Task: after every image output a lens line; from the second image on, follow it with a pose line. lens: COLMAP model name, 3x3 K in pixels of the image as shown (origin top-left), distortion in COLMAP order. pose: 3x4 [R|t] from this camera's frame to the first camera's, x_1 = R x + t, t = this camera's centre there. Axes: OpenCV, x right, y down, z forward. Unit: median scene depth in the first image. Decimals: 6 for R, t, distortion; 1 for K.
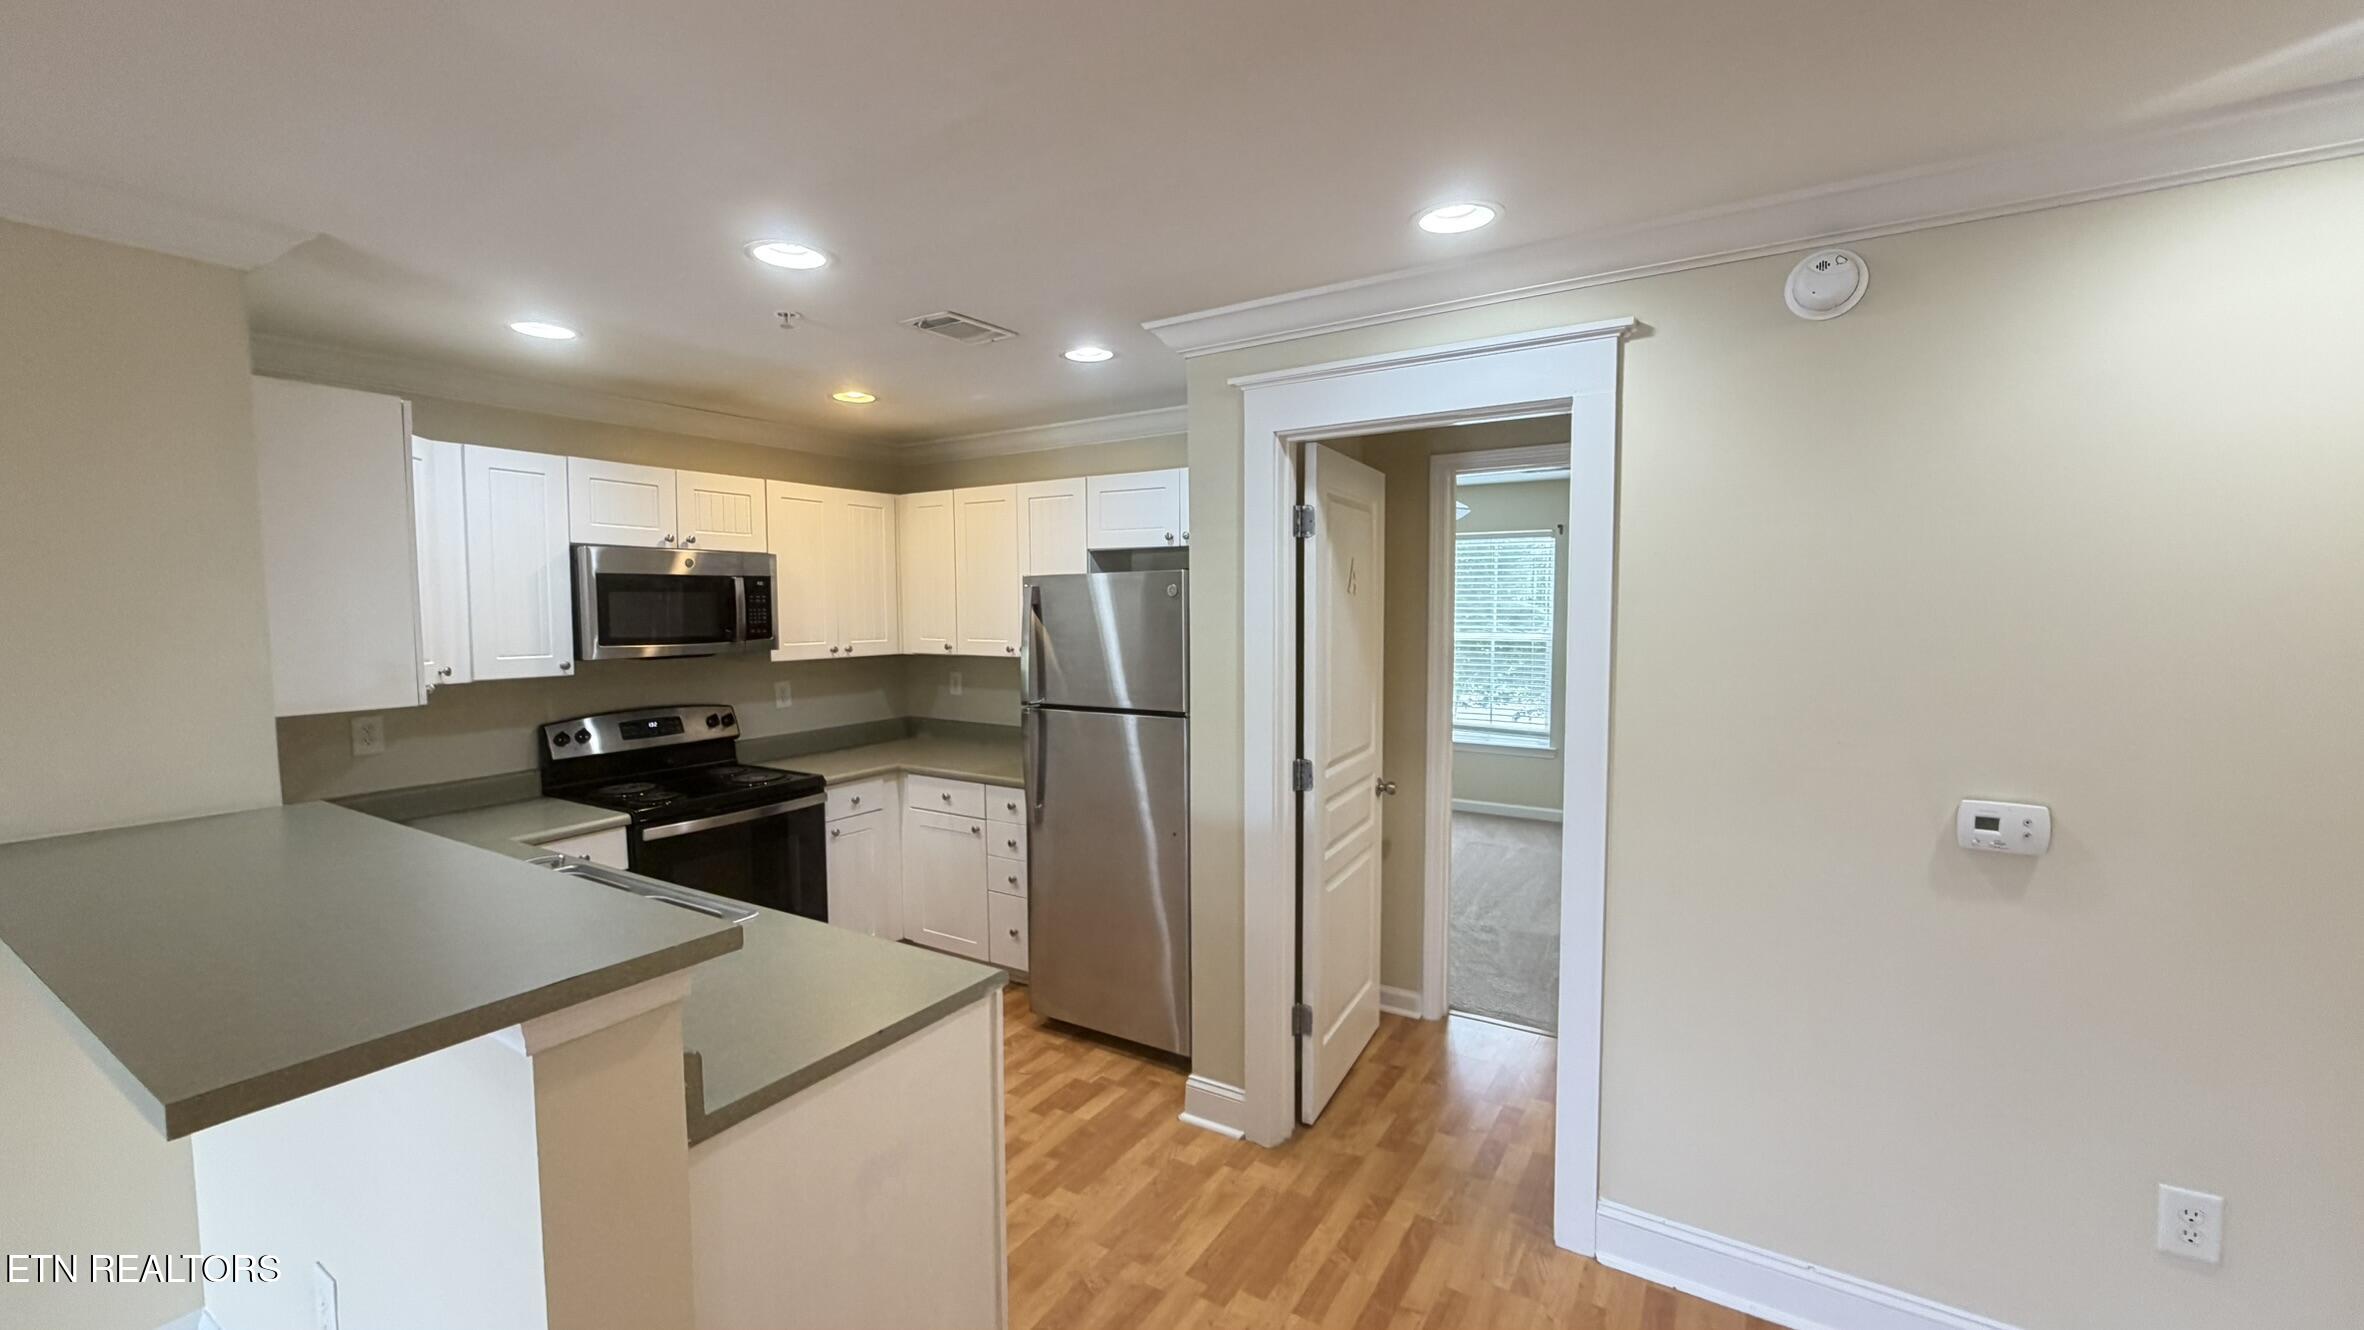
lens RADIAL K [[938.9, 0, 1181.3], [0, 938.9, 668.7], [0, 0, 1]] dist [0.000566, 0.000050]
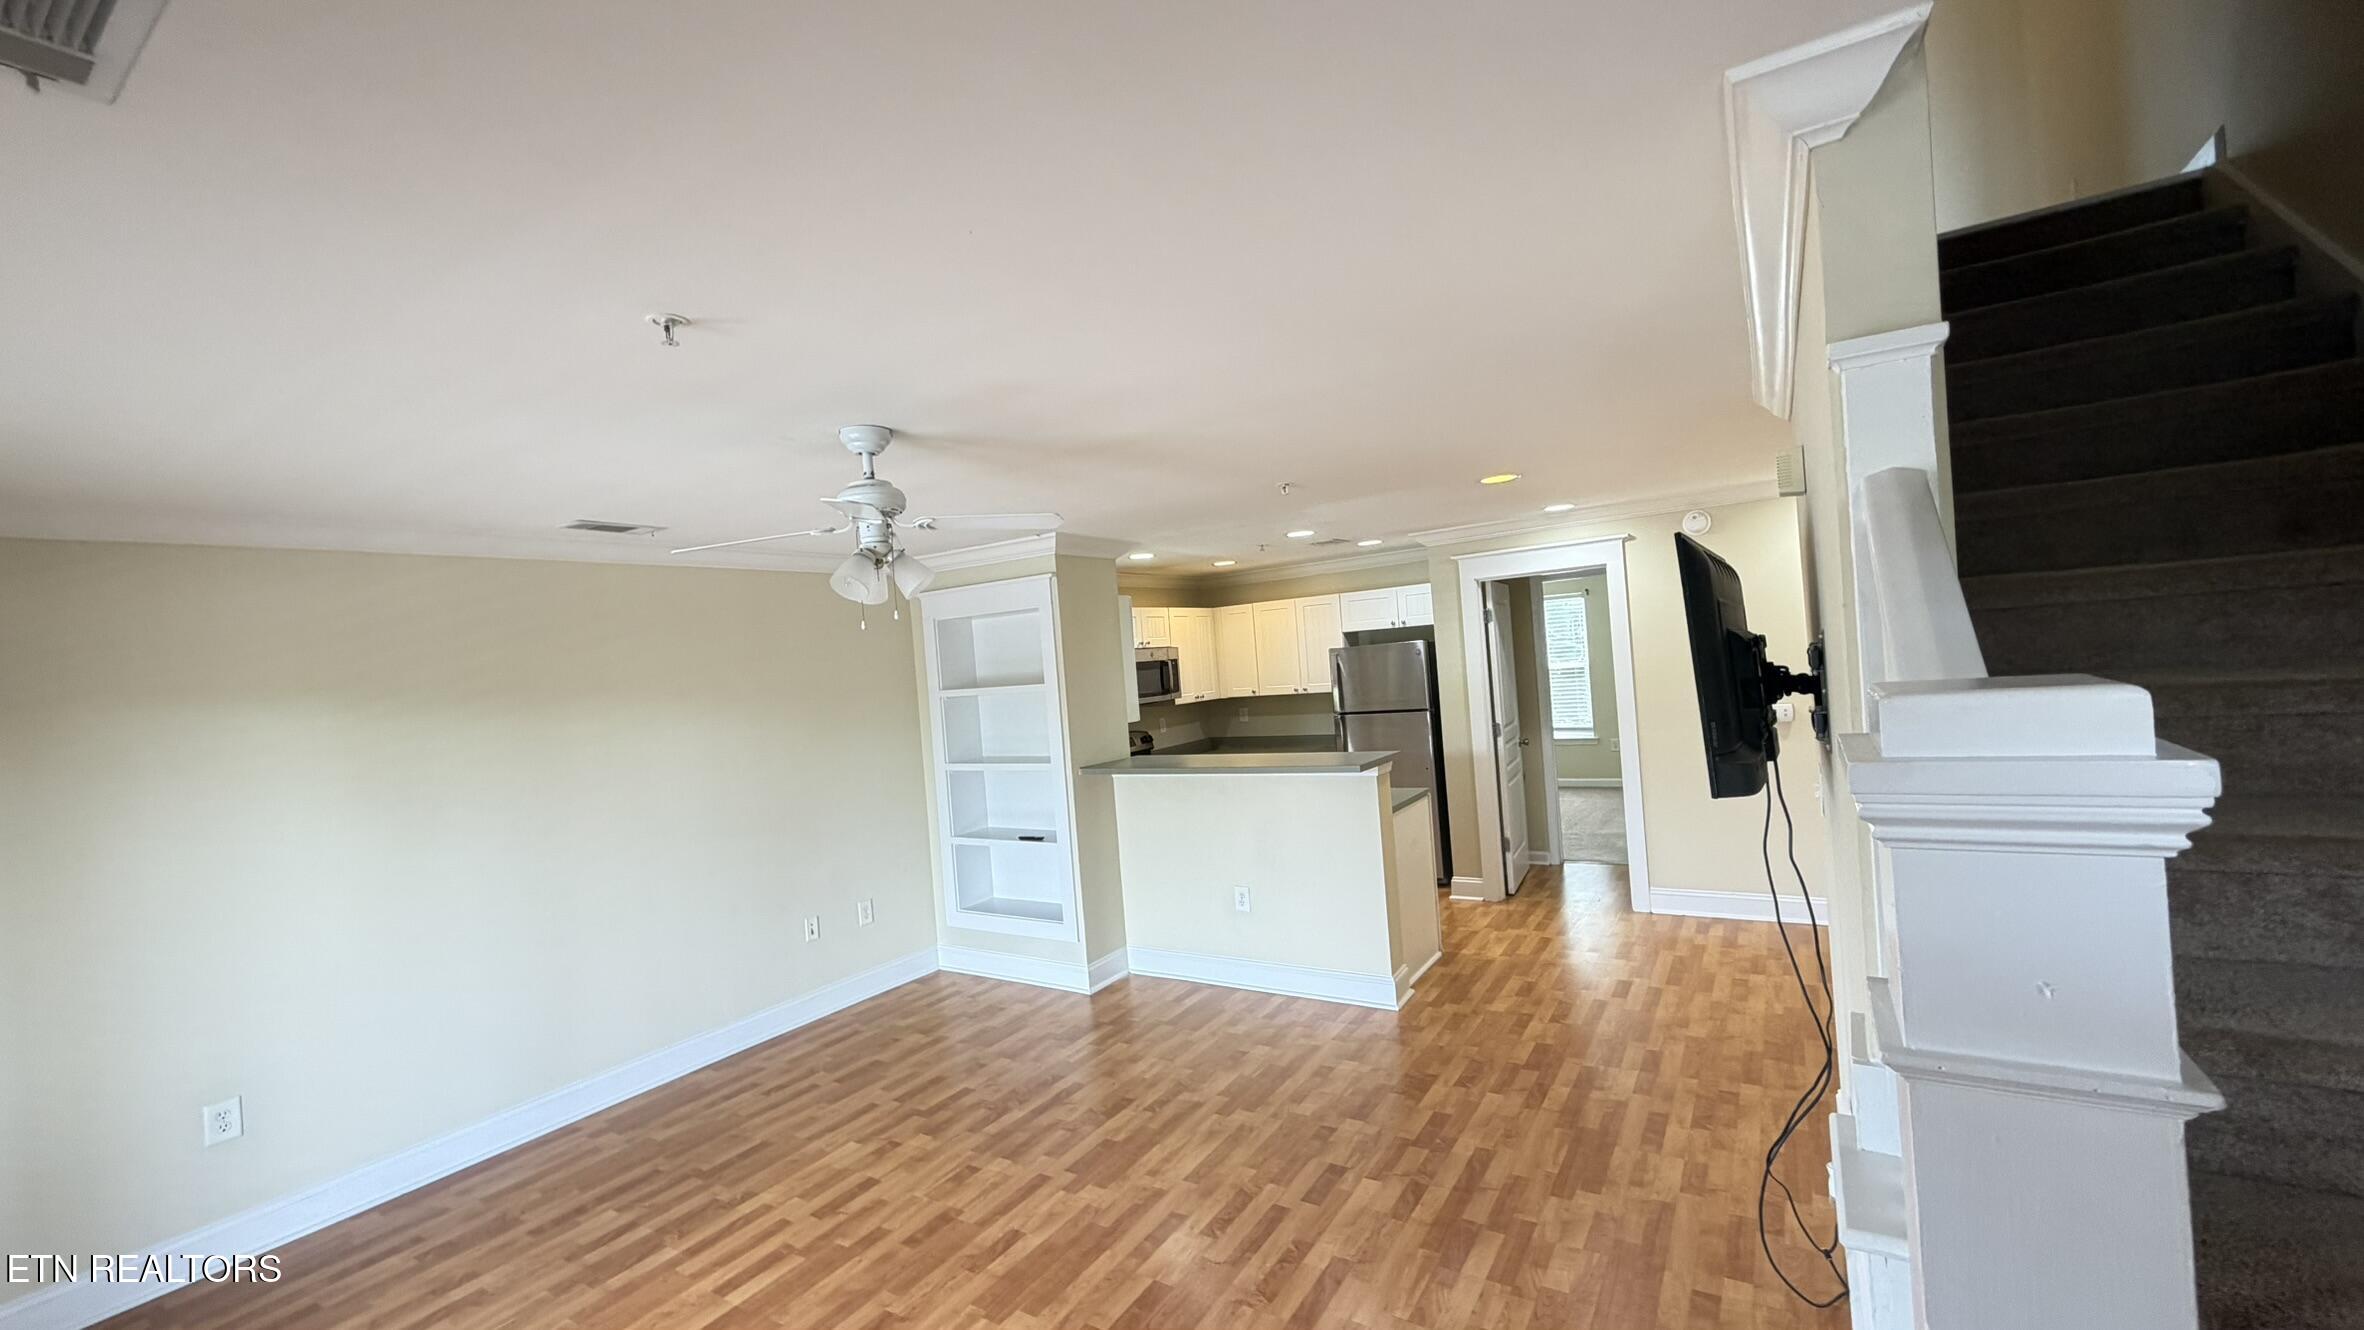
lens RADIAL K [[938.9, 0, 1177.4], [0, 938.9, 662.3], [0, 0, 1]] dist [0.000566, 0.000050]
pose [[0.997619, -0.068181, -0.010369, -0.474603], [0.067213, 0.994902, -0.075185, 0.057516], [0.015443, 0.074309, 0.997116, -0.991251]]
